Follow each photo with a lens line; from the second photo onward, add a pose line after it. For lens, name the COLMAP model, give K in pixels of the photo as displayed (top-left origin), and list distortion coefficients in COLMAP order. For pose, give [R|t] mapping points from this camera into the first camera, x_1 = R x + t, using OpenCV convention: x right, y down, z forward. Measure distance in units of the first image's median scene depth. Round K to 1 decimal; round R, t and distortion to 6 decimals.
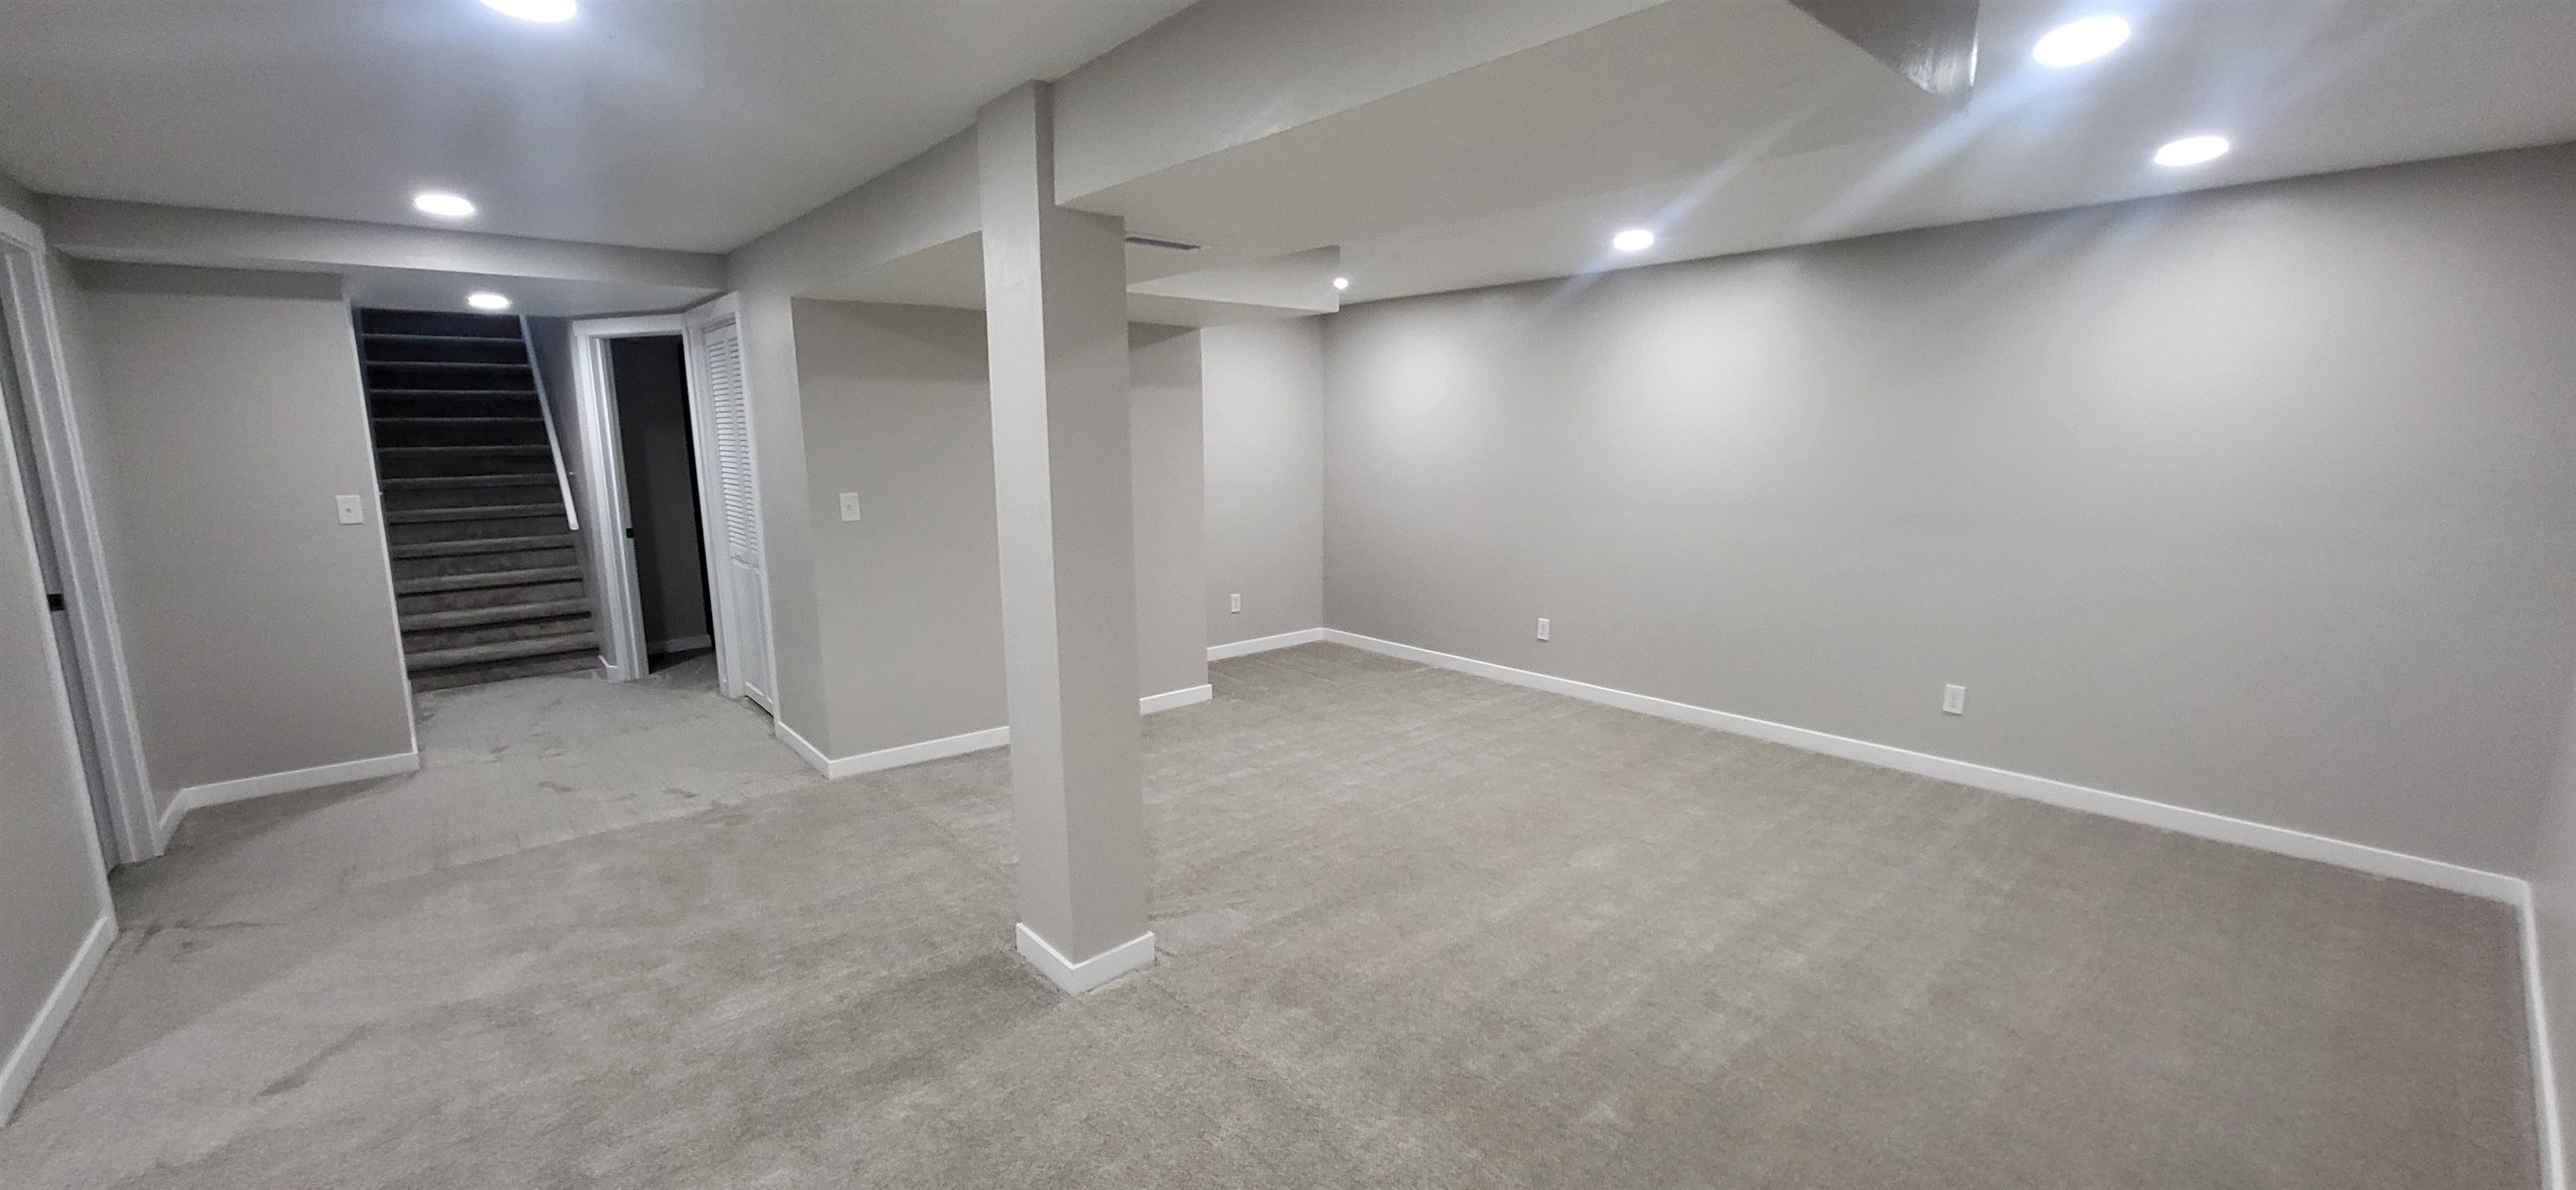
lens RADIAL K [[1026.4, 0, 1288.4], [0, 1026.4, 596.7], [0, 0, 1]] dist [-0.001703, 0.000277]
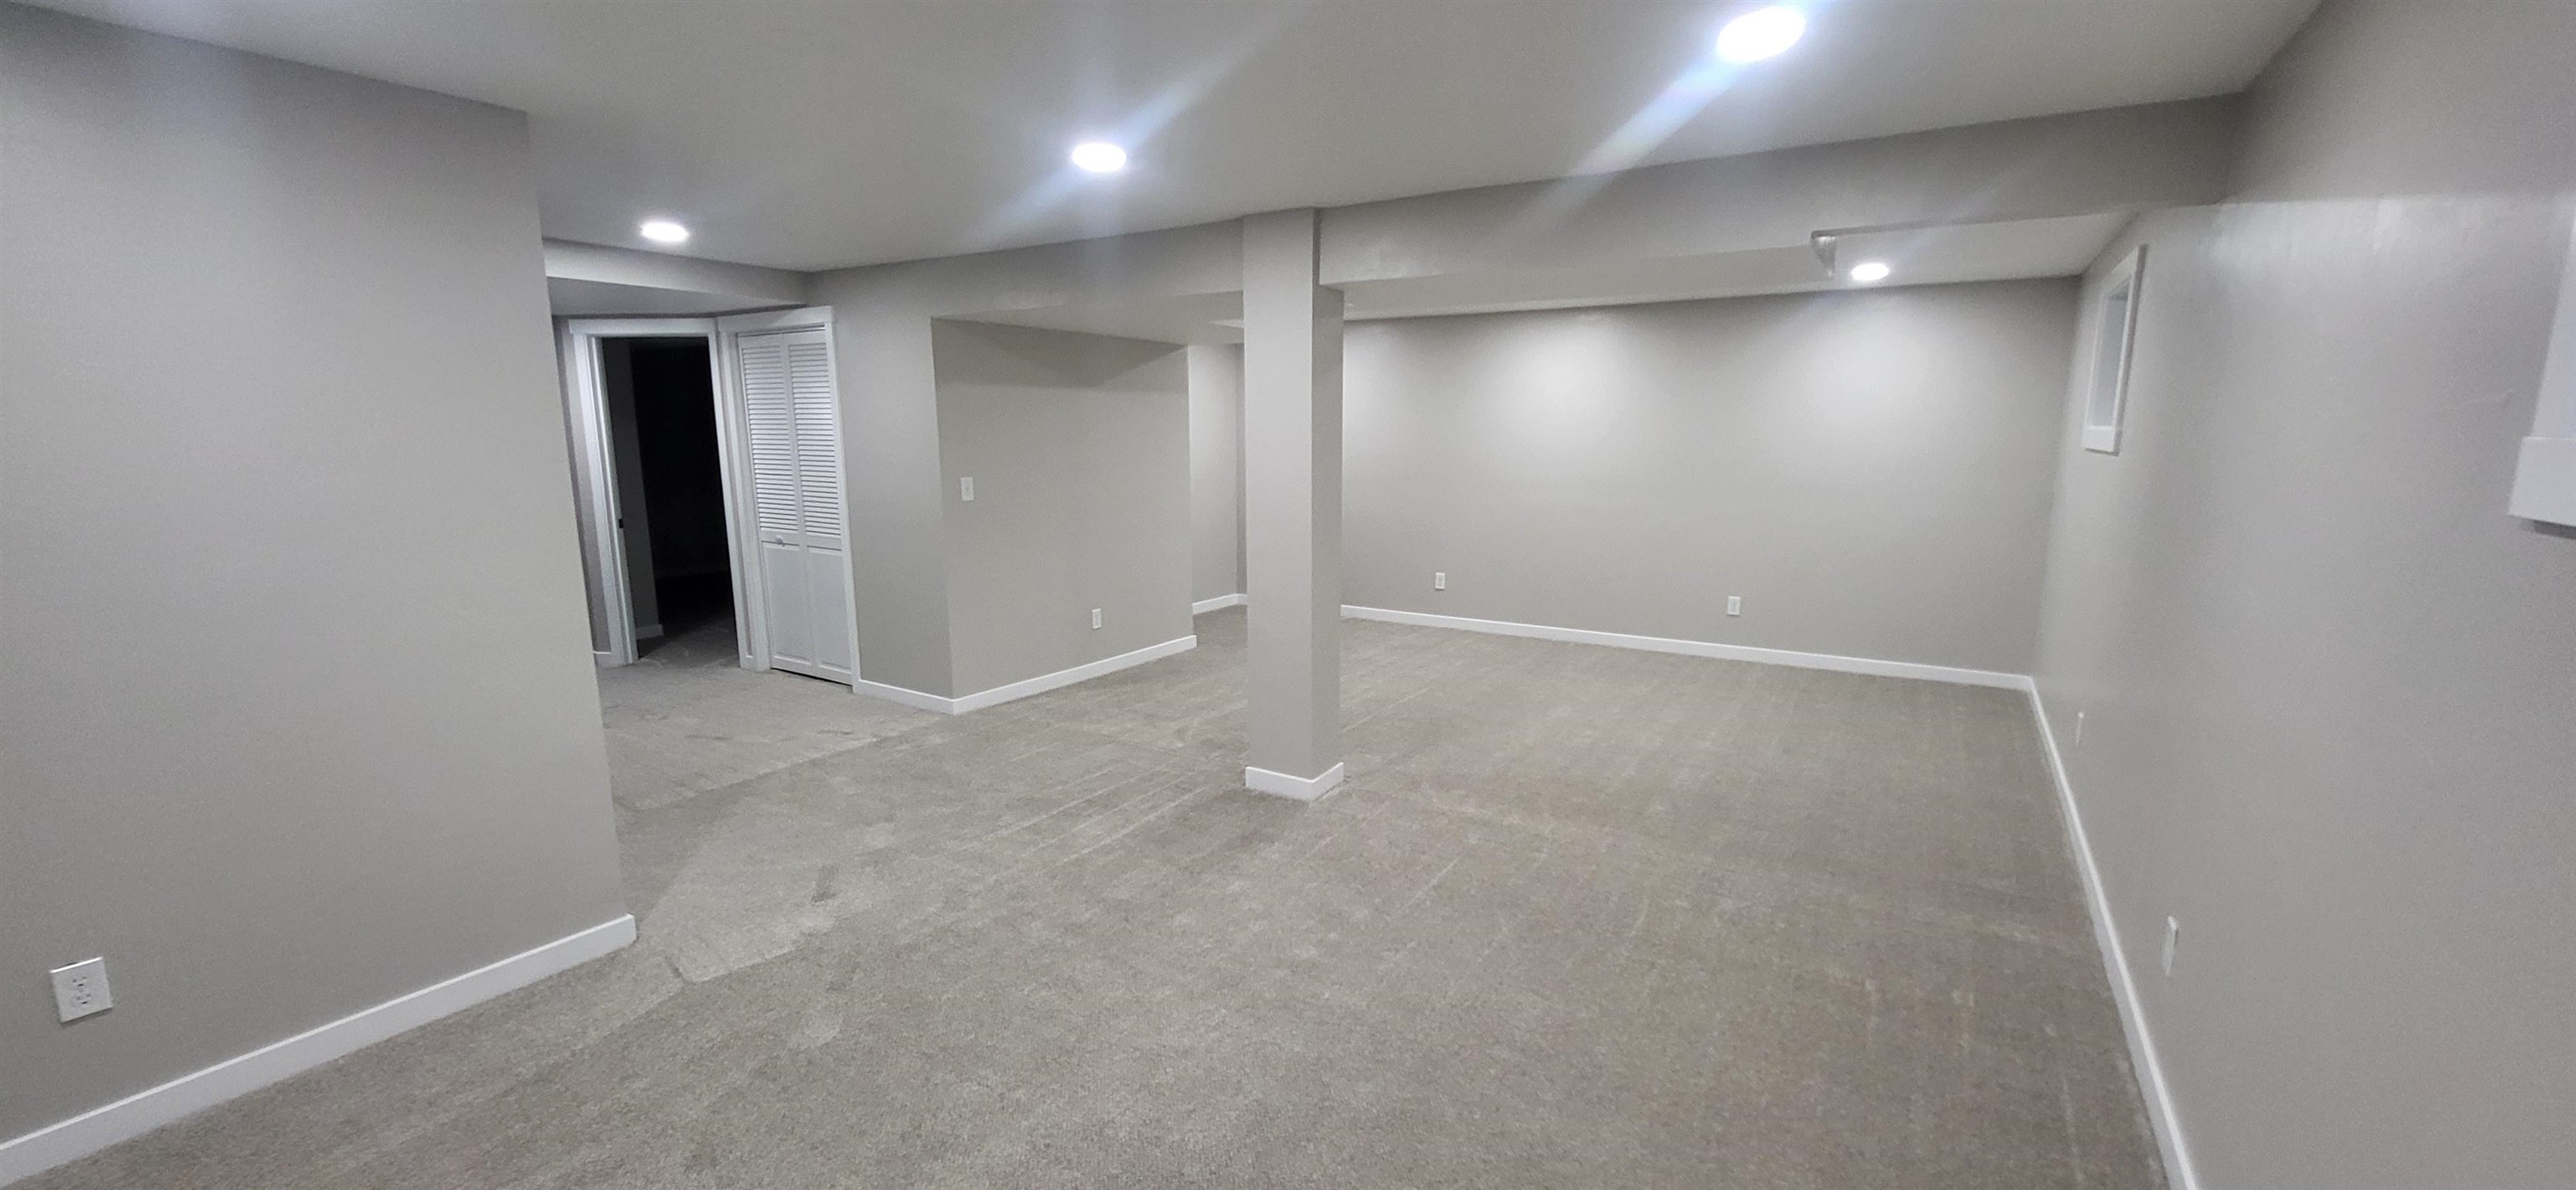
lens RADIAL K [[1026.4, 0, 1291.8], [0, 1026.4, 598.6], [0, 0, 1]] dist [-0.001703, 0.000277]
pose [[0.958240, -0.040983, 0.283015, -0.475860], [0.040557, 0.999150, 0.007366, 0.057302], [-0.283076, 0.004419, 0.959087, -0.323644]]
